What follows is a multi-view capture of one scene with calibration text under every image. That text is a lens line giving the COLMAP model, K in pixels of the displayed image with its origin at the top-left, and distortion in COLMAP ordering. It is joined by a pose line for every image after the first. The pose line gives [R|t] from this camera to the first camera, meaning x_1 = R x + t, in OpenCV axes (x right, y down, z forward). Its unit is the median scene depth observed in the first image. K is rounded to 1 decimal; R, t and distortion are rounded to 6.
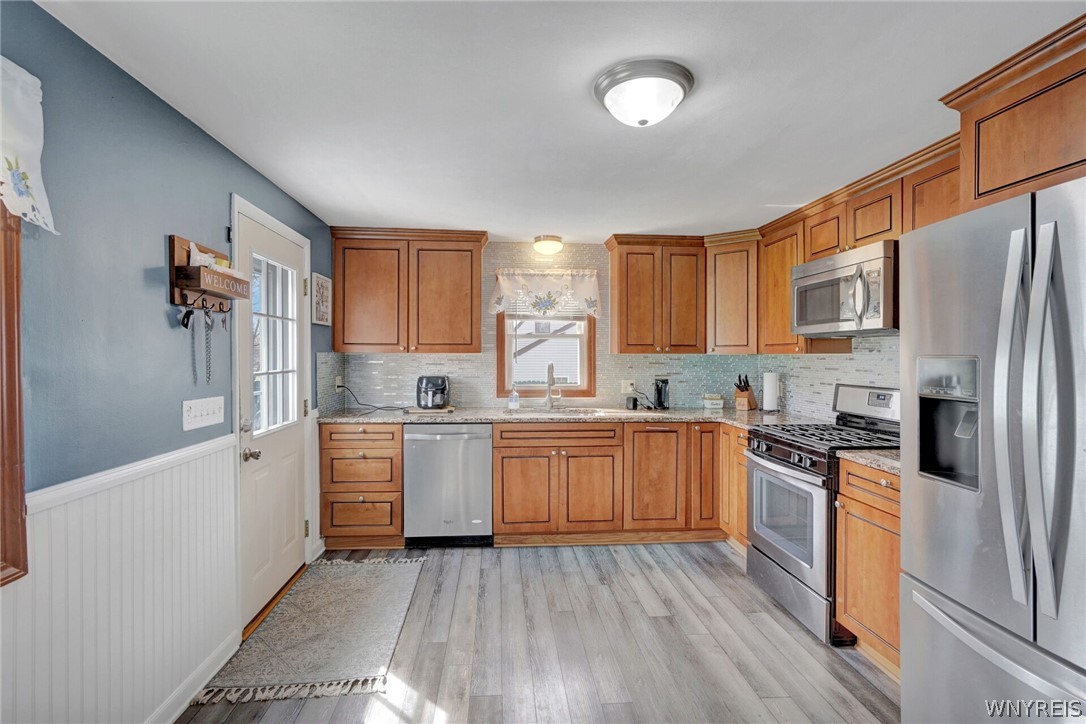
lens RADIAL K [[510.8, 0, 530.2], [0, 510.8, 358.5], [0, 0, 1]] dist [-0.002717, 0.000779]
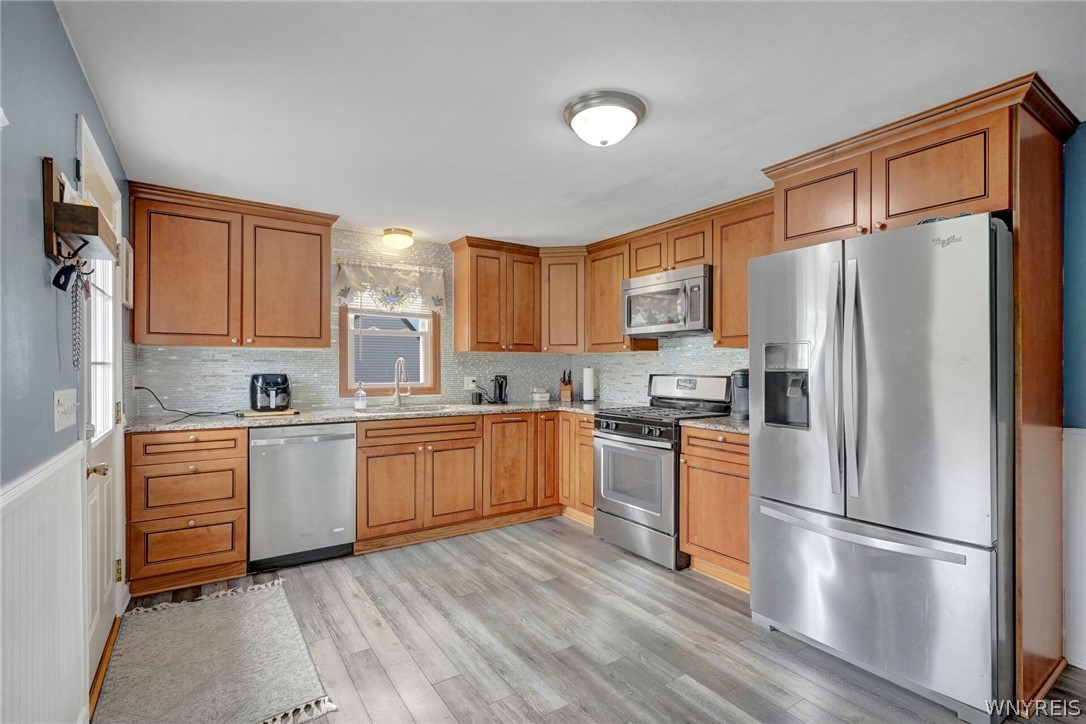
lens RADIAL K [[511.2, 0, 541.3], [0, 511.2, 367.0], [0, 0, 1]] dist [-0.001699, 0.001001]
pose [[0.870859, -0.002495, 0.491526, -0.236167], [0.003912, 0.999991, -0.001854, 0.028859], [-0.491517, 0.003537, 0.870861, 0.019163]]
